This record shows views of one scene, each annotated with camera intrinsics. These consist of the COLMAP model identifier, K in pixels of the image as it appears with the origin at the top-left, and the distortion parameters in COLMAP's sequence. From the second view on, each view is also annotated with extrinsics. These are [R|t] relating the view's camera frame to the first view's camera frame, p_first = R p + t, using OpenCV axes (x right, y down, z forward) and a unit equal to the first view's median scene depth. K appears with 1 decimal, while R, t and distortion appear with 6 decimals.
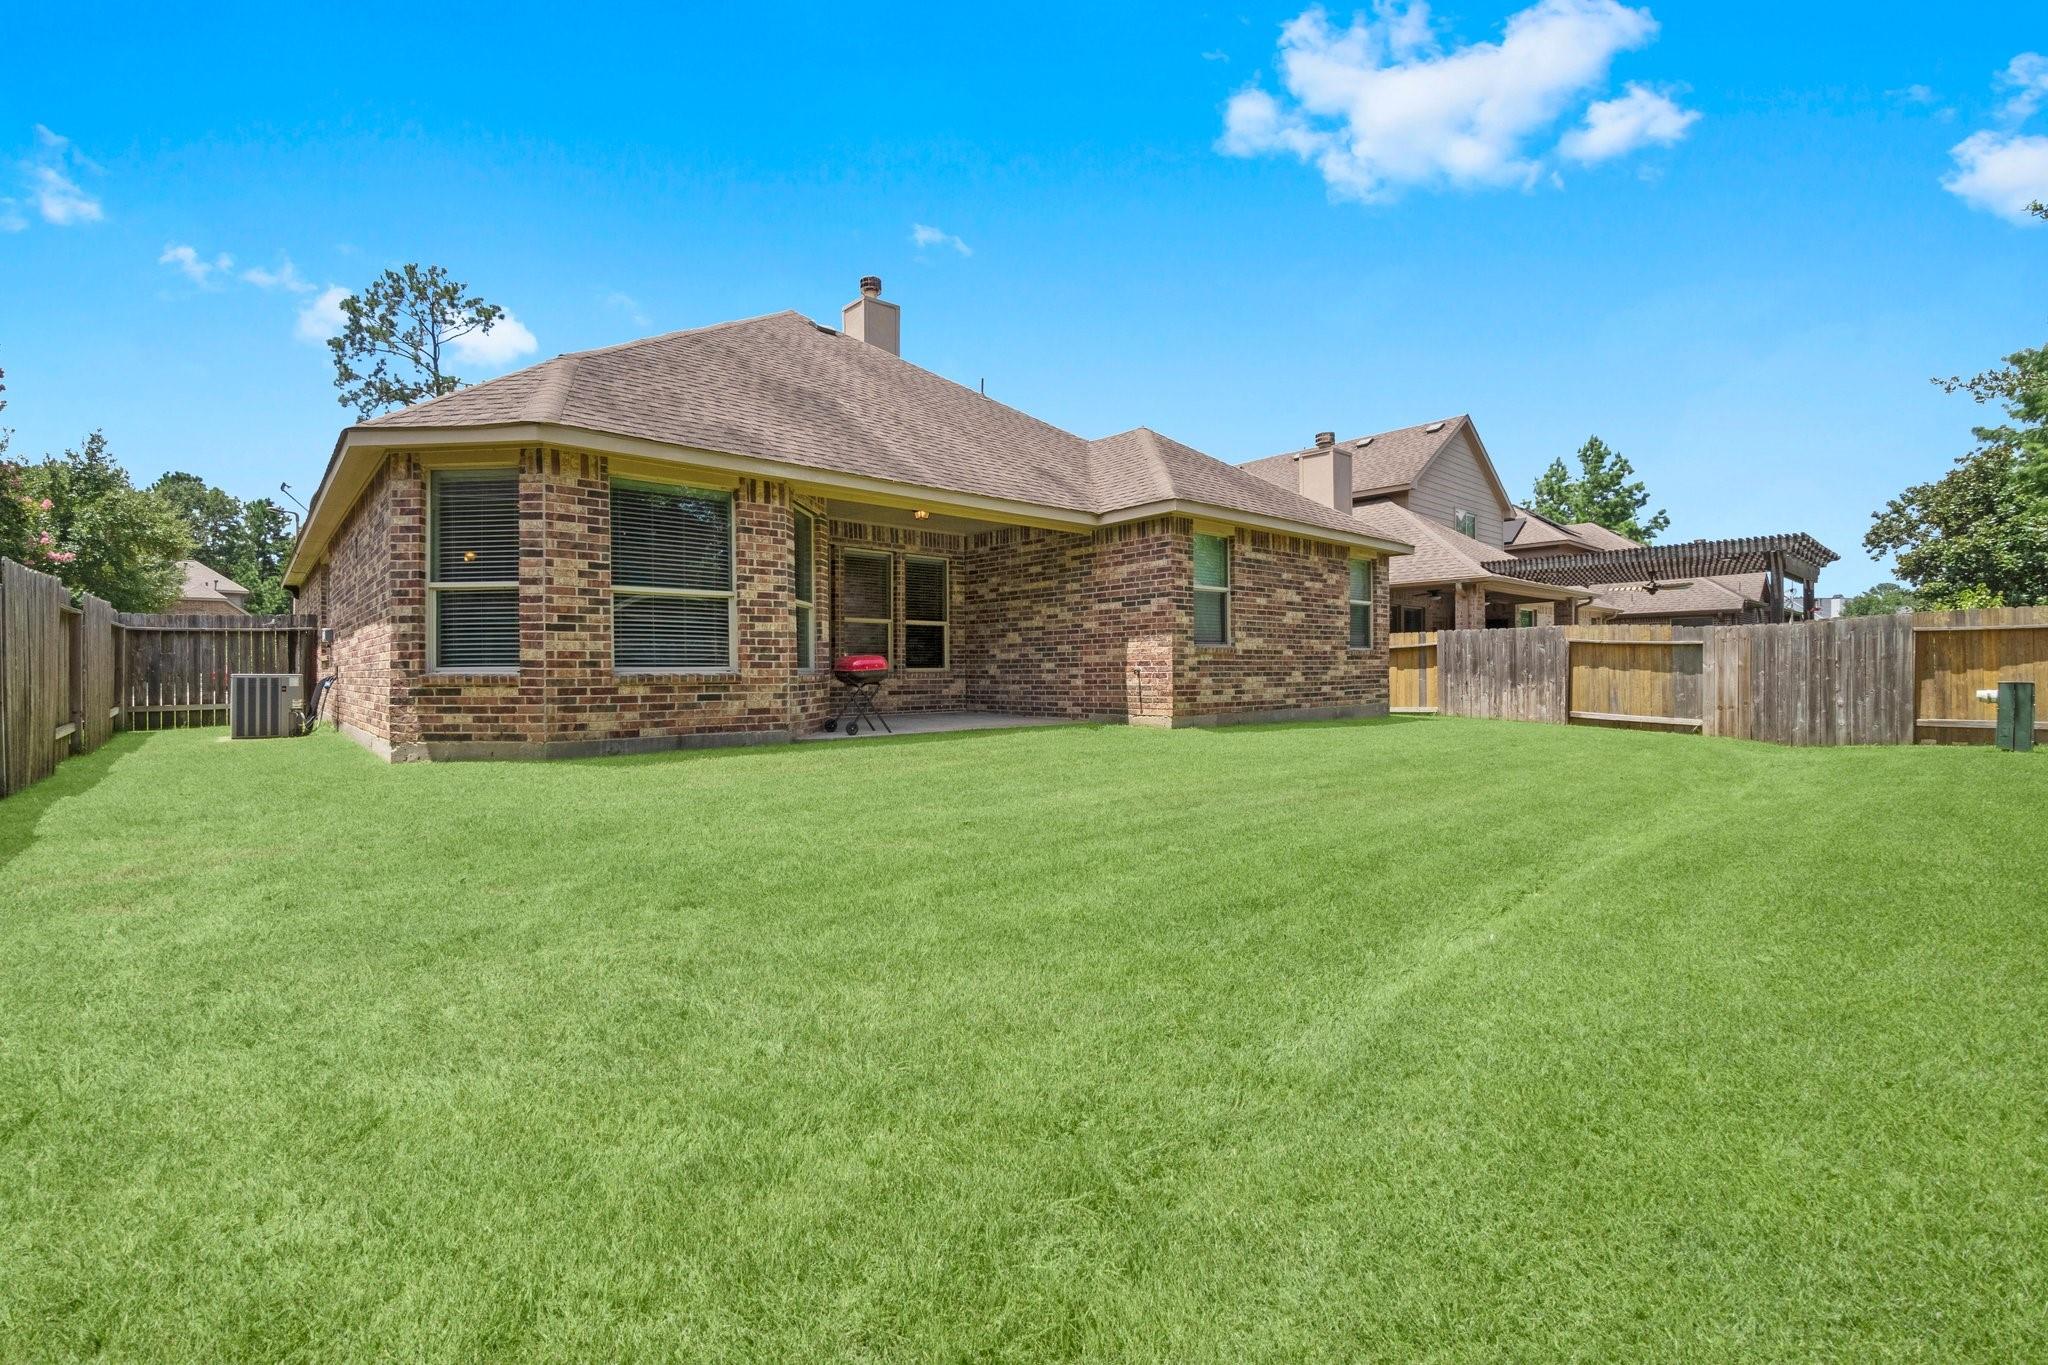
lens RADIAL K [[899.6, 0, 1024.0], [0, 899.6, 682.5], [0, 0, 1]] dist [-0.002635, -0.000317]
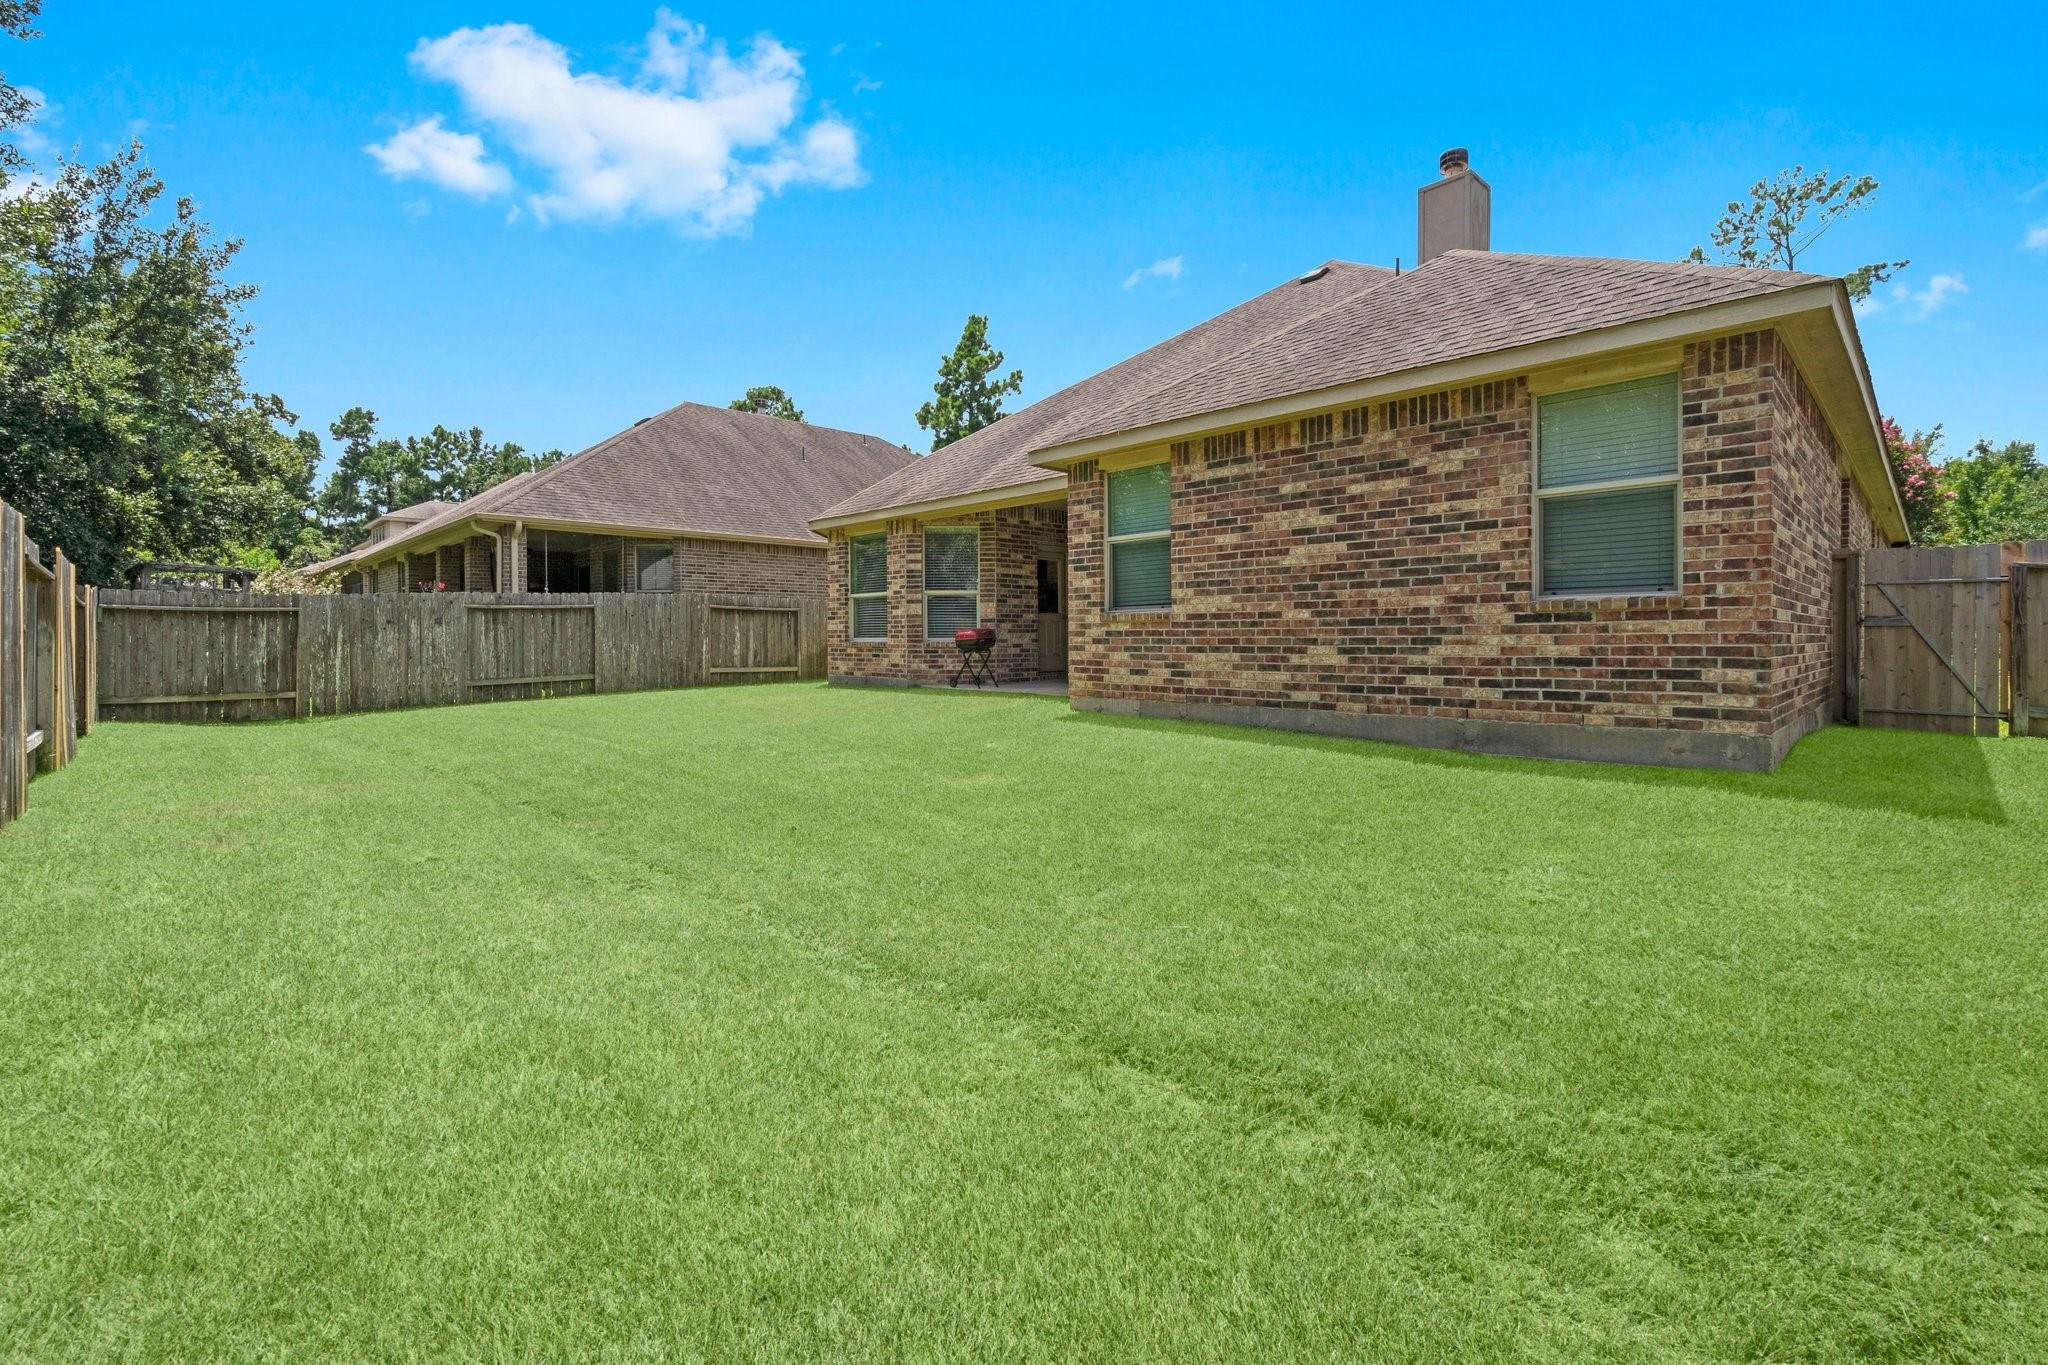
lens RADIAL K [[887.1, 0, 1020.3], [0, 887.1, 646.7], [0, 0, 1]] dist [0.000378, -0.000042]
pose [[0.041162, 0.014960, -0.999040, 0.925302], [-0.011685, 0.999827, 0.014490, -0.019367], [0.999084, 0.011077, 0.041330, 0.835407]]
